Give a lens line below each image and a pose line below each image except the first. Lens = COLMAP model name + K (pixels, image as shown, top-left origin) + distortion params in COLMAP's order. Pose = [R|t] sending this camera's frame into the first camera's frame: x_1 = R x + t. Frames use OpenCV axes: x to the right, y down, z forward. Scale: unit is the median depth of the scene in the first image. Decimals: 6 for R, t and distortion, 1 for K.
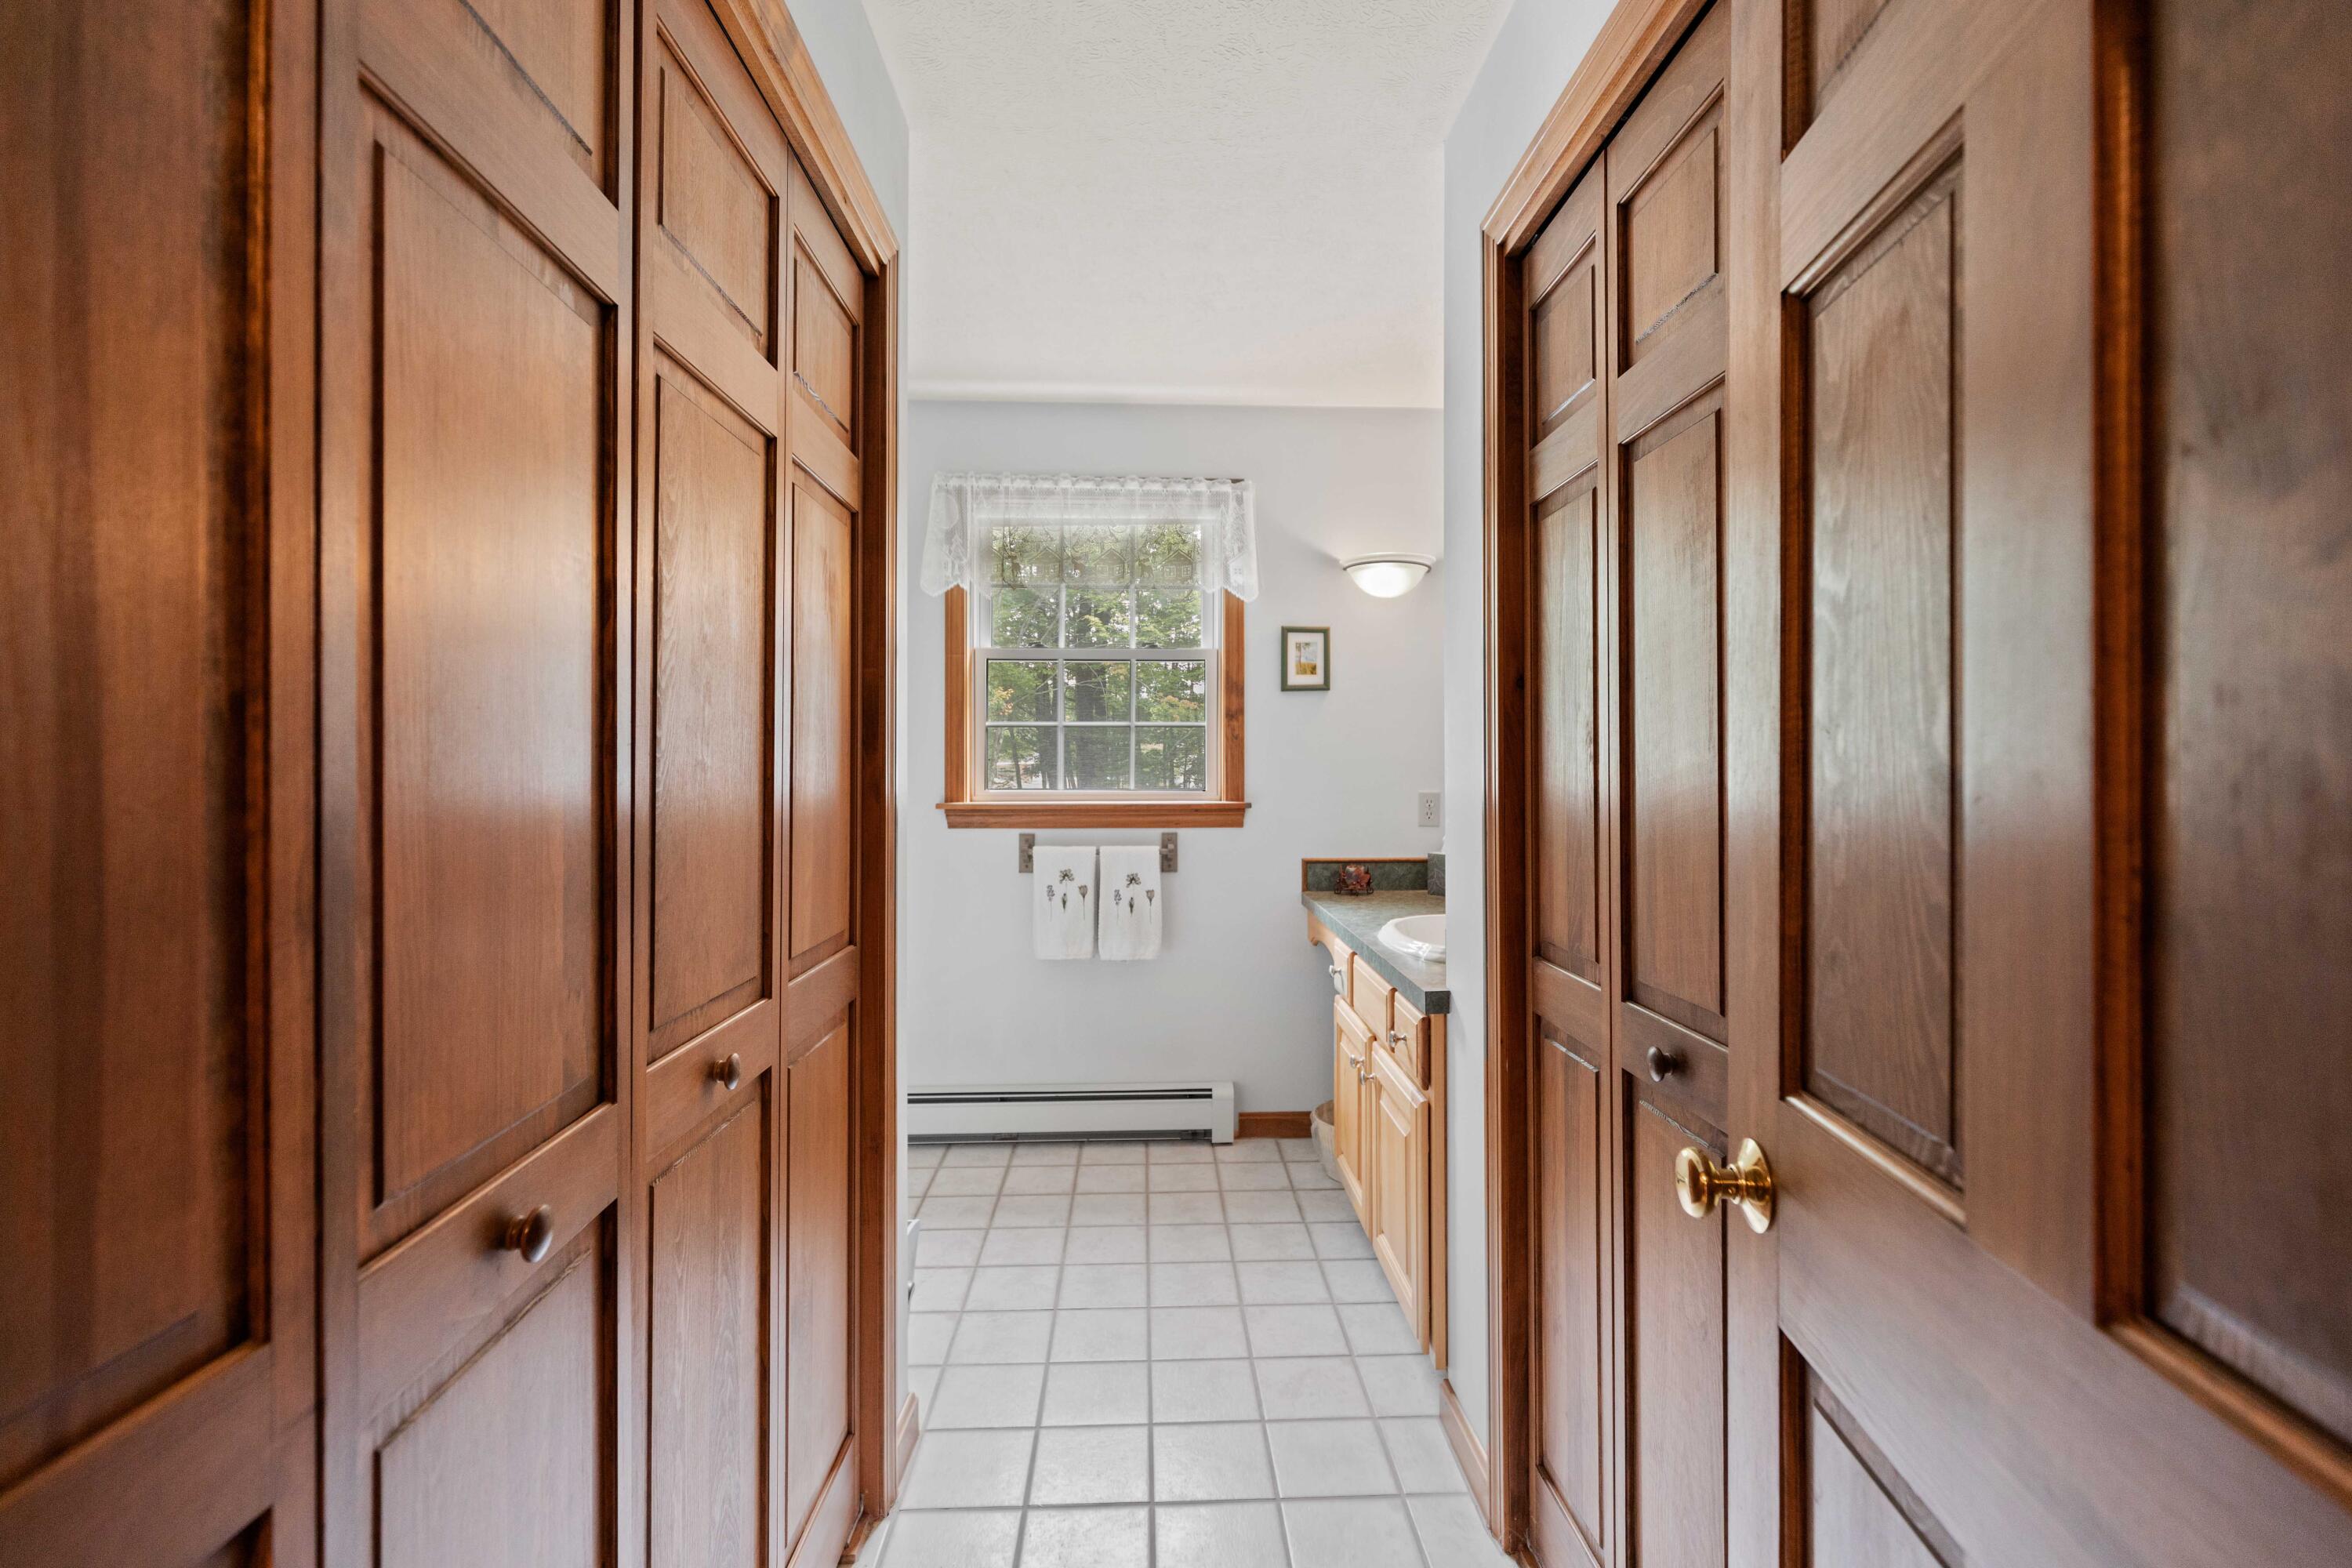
lens RADIAL K [[1064.8, 0, 1177.7], [0, 1064.8, 770.5], [0, 0, 1]] dist [0.008537, -0.002547]
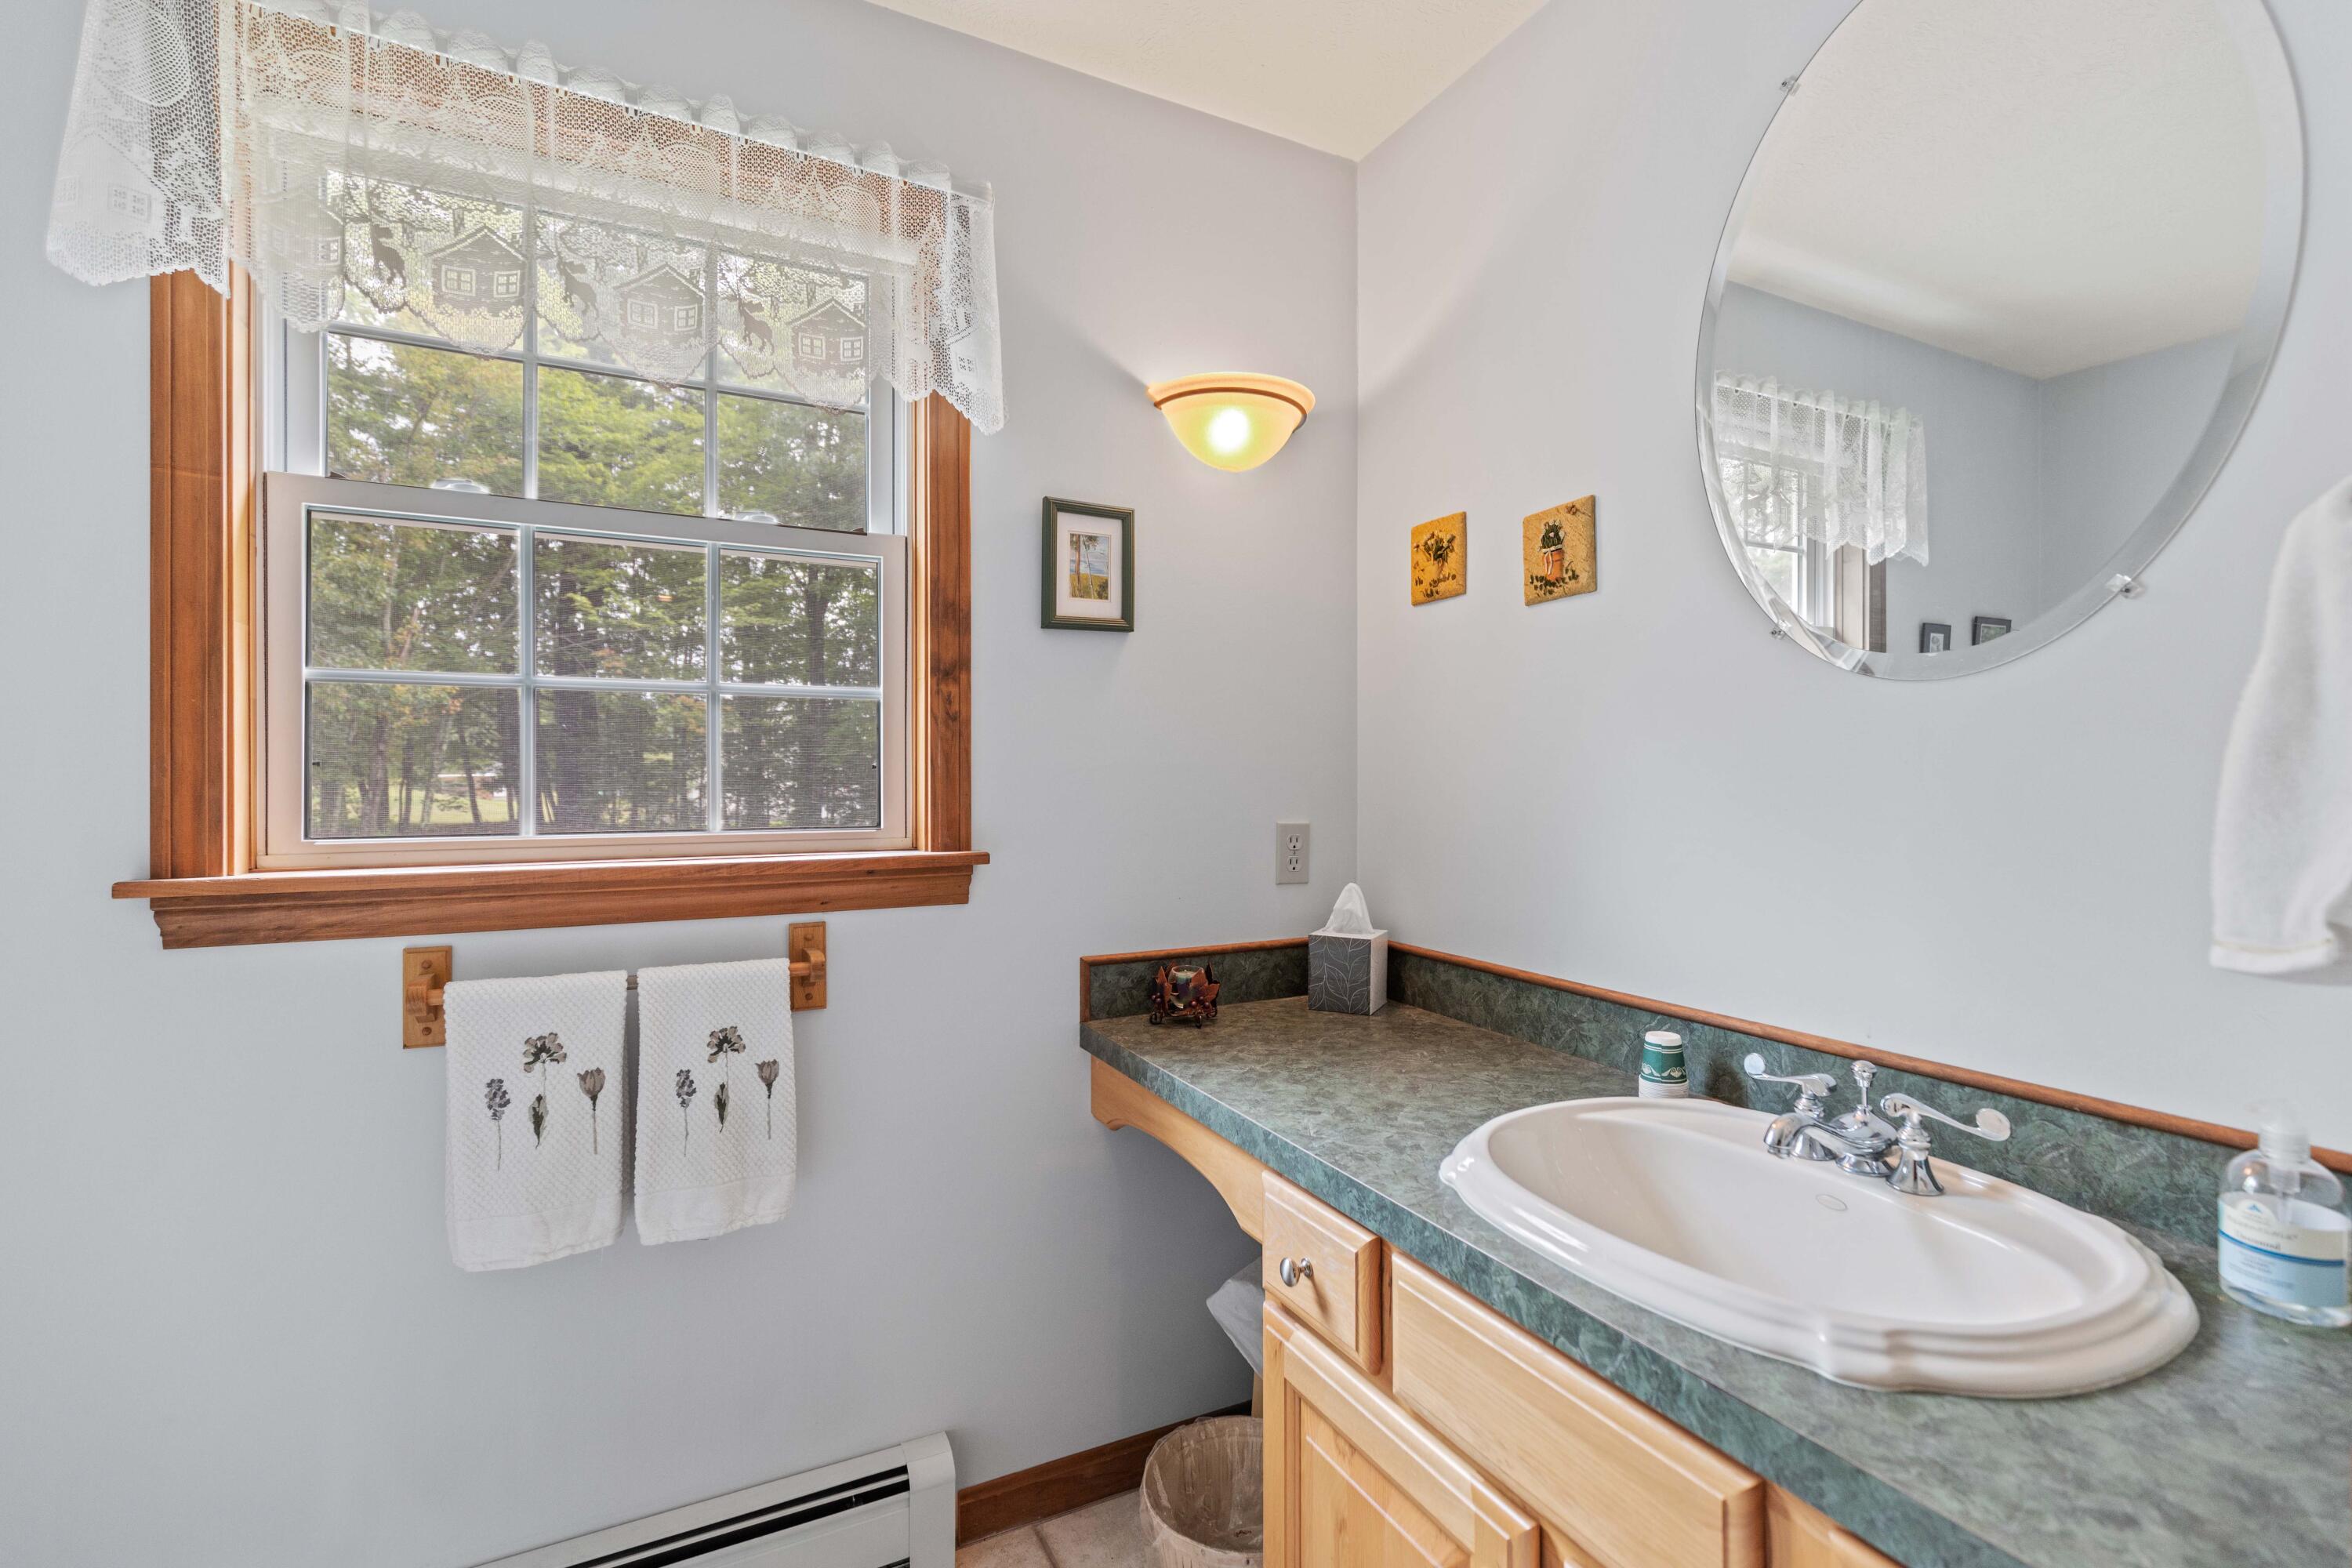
lens RADIAL K [[1064.8, 0, 1188.5], [0, 1064.8, 778.0], [0, 0, 1]] dist [0.008537, -0.002547]
pose [[0.904591, -0.001987, 0.426275, -0.054923], [0.003805, 0.999987, -0.003414, -0.001764], [-0.426263, 0.004711, 0.904587, 0.519192]]
